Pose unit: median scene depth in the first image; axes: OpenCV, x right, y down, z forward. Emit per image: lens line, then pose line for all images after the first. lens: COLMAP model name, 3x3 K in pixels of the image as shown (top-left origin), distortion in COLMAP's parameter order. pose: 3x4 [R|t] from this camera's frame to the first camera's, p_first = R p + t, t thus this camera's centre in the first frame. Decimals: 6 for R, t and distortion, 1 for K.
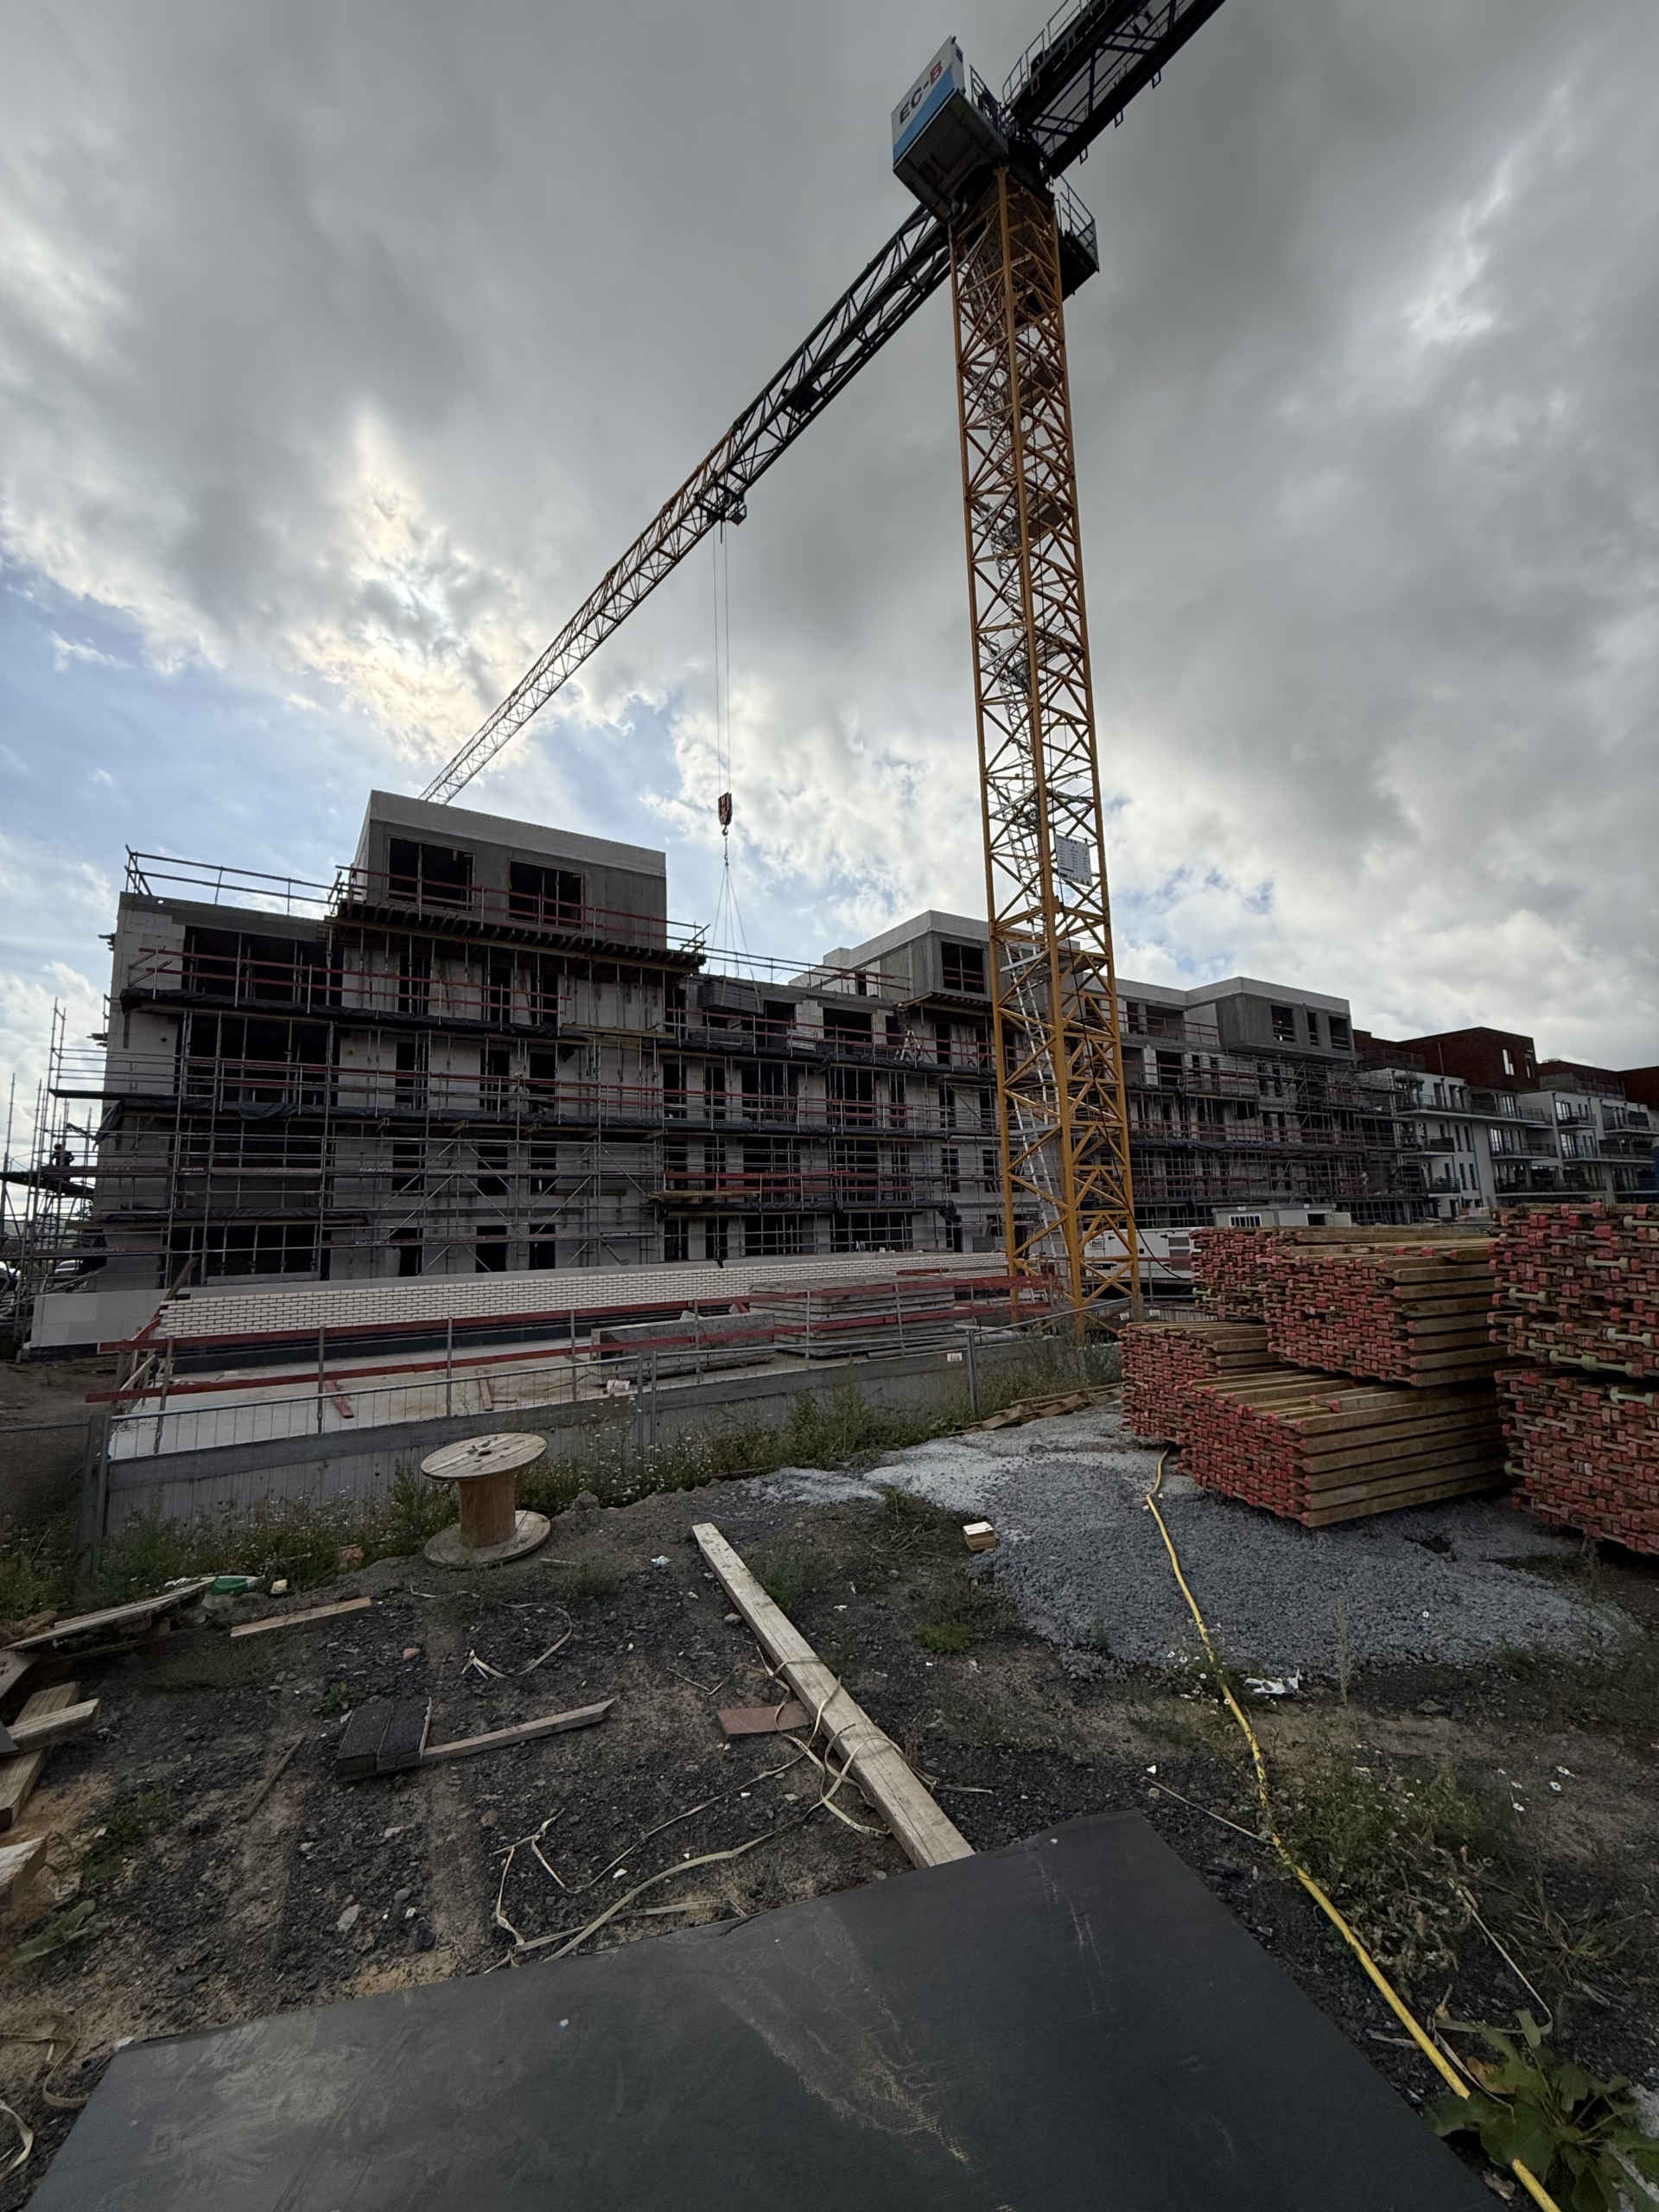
lens RADIAL K [[874.0, 0, 824.4], [0, 874.0, 1111.2], [0, 0, 1]] dist [0.007303, -0.001644]
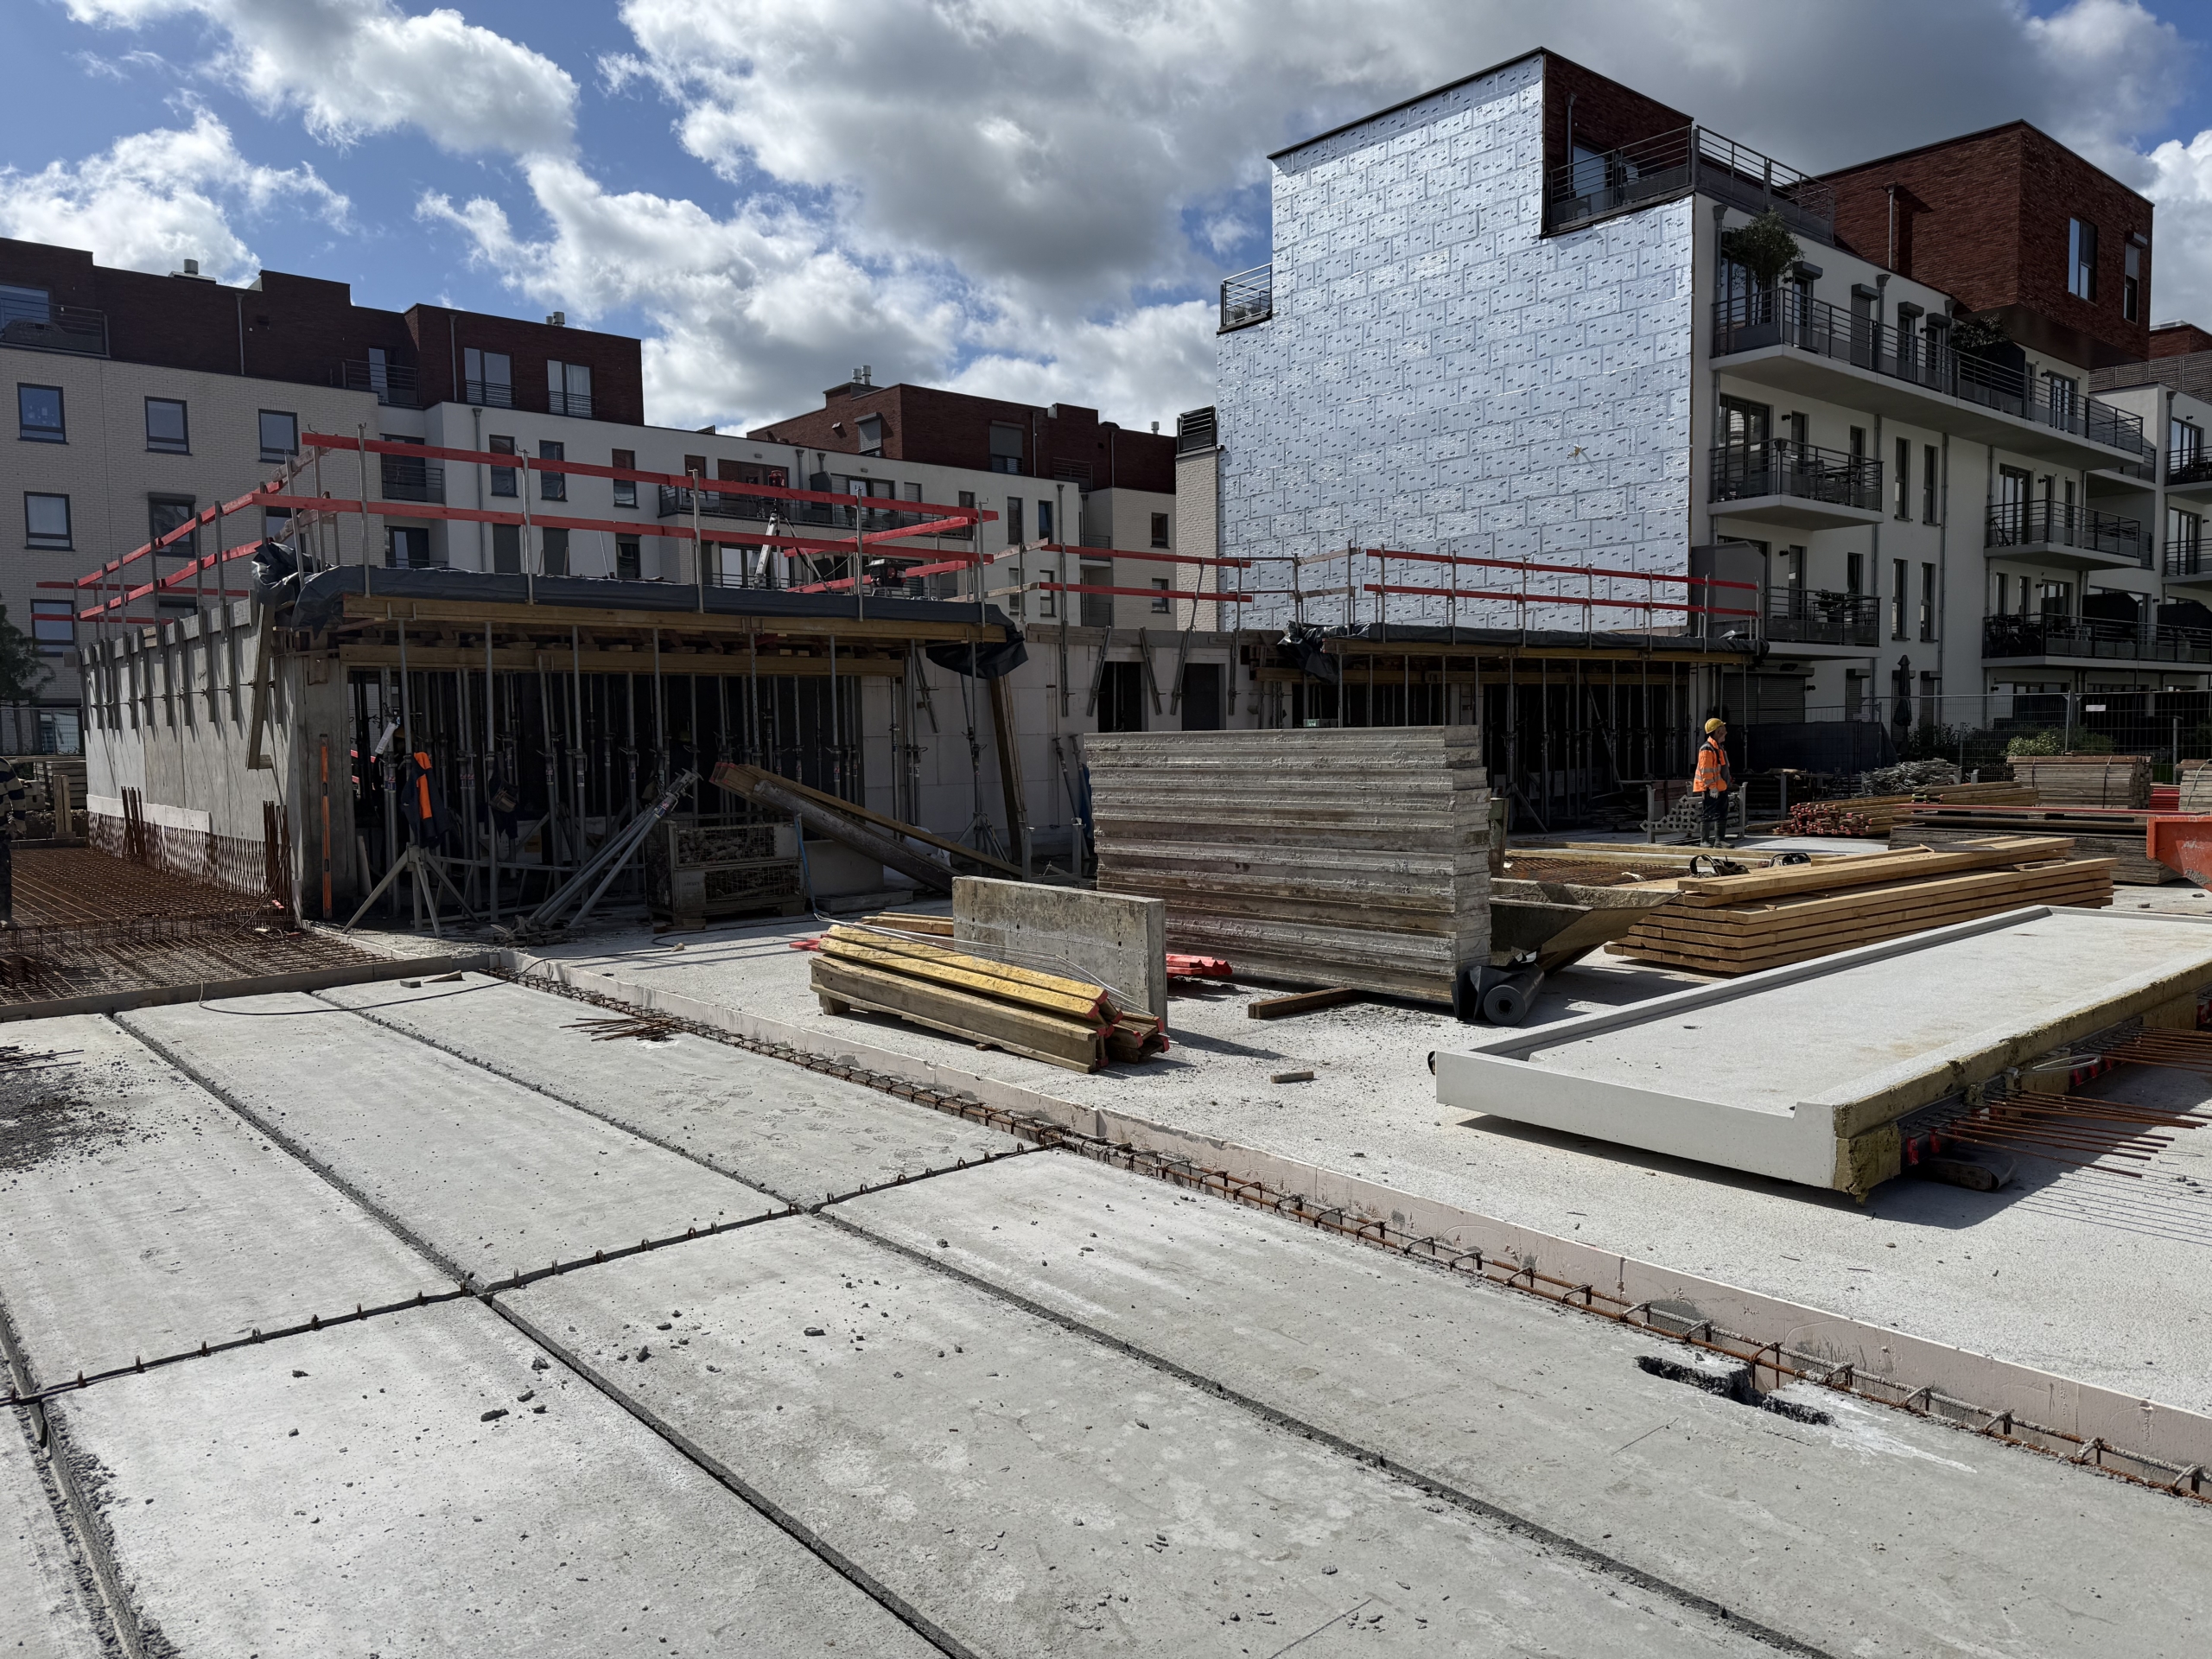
lens RADIAL K [[1540.8, 0, 1103.1], [0, 1540.8, 821.8], [0, 0, 1]] dist [0.051625, -0.063137]
pose [[0.990141, 0.018338, 0.138868, 0.351612], [-0.045328, 0.979998, 0.193778, 0.055769], [-0.132537, -0.198163, 0.971167, 0.455255]]
